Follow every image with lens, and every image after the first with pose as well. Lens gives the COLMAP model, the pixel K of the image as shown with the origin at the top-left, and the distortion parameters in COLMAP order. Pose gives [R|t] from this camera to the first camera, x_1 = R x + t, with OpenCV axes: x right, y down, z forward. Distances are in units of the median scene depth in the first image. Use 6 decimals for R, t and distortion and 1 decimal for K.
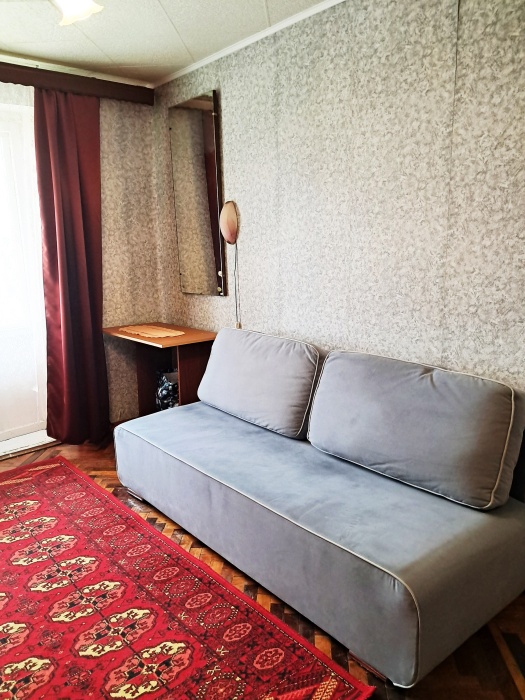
lens RADIAL K [[549.0, 0, 262.6], [0, 549.0, 349.6], [0, 0, 1]] dist [0.008811, 0.003701]
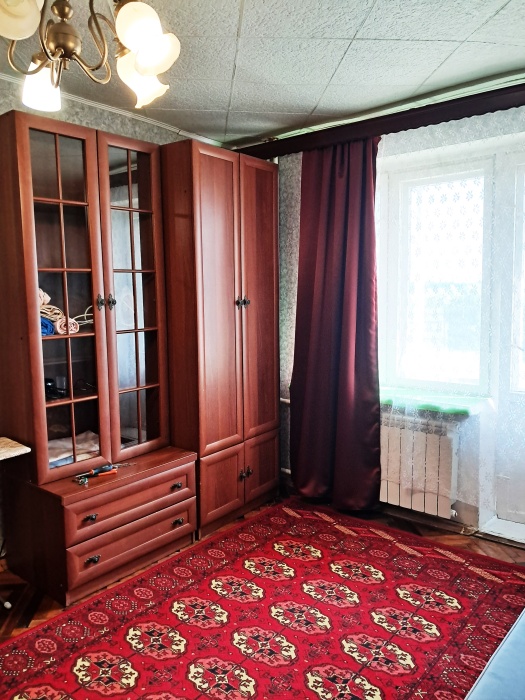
lens RADIAL K [[549.0, 0, 262.6], [0, 549.0, 350.0], [0, 0, 1]] dist [0.008811, 0.003701]
pose [[0.194821, 0.136770, -0.971256, 0.305616], [-0.191929, 0.976403, 0.098996, -0.136588], [0.961877, 0.167126, 0.216474, 0.492936]]
